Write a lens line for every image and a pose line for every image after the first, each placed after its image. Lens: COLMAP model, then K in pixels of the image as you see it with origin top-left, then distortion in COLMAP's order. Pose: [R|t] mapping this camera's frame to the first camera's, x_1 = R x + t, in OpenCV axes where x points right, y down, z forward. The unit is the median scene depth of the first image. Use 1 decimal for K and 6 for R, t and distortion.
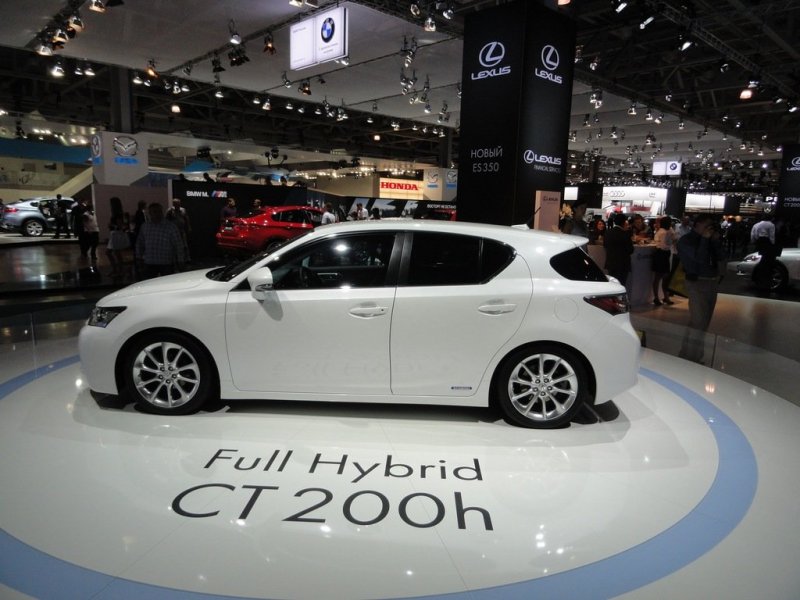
lens RADIAL K [[555.9, 0, 400.0], [0, 555.9, 300.0], [0, 0, 1]] dist [-0.008657, 0.001769]
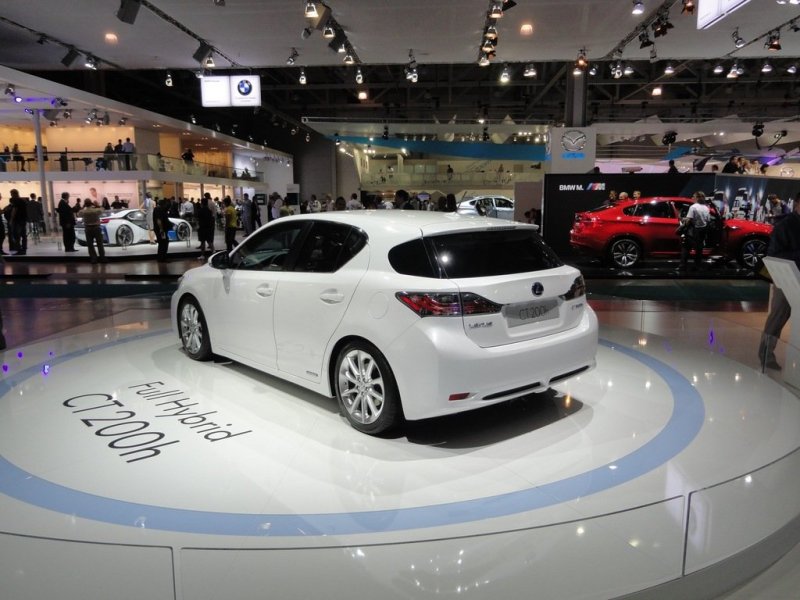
lens RADIAL K [[625.6, 0, 400.0], [0, 625.6, 300.0], [0, 0, 1]] dist [0.002889, 0.009458]
pose [[0.690375, 0.082173, -0.718770, 0.329617], [-0.089818, 0.995577, 0.027549, -0.006913], [0.717855, 0.045539, 0.694702, 0.098851]]
